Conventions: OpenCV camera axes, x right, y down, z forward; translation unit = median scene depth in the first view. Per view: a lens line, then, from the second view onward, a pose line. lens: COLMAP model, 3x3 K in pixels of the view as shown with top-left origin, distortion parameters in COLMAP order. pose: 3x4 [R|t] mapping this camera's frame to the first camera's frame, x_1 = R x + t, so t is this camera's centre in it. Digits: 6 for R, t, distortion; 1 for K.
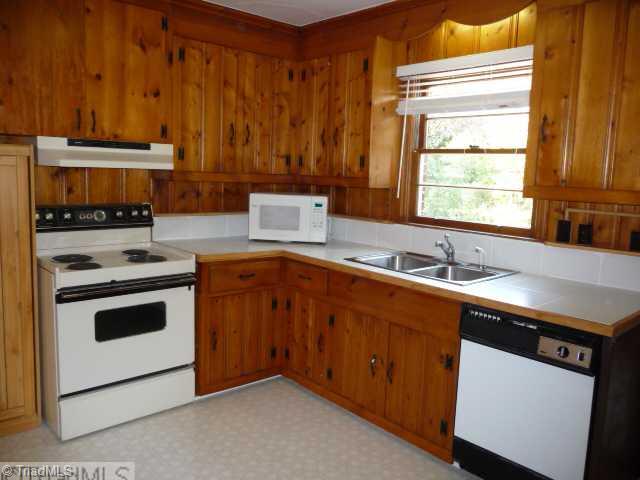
lens RADIAL K [[531.3, 0, 320.0], [0, 531.3, 240.0], [0, 0, 1]] dist [-0.060672, 0.007864]
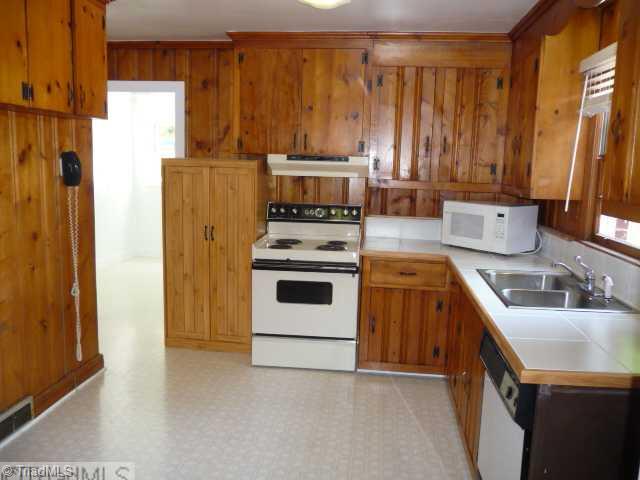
lens RADIAL K [[531.3, 0, 320.0], [0, 531.3, 240.0], [0, 0, 1]] dist [-0.060672, 0.007864]
pose [[0.641102, 0.091550, -0.761976, 0.615183], [-0.099346, 0.994406, 0.035890, -0.026155], [0.760999, 0.052690, 0.646610, 0.149611]]
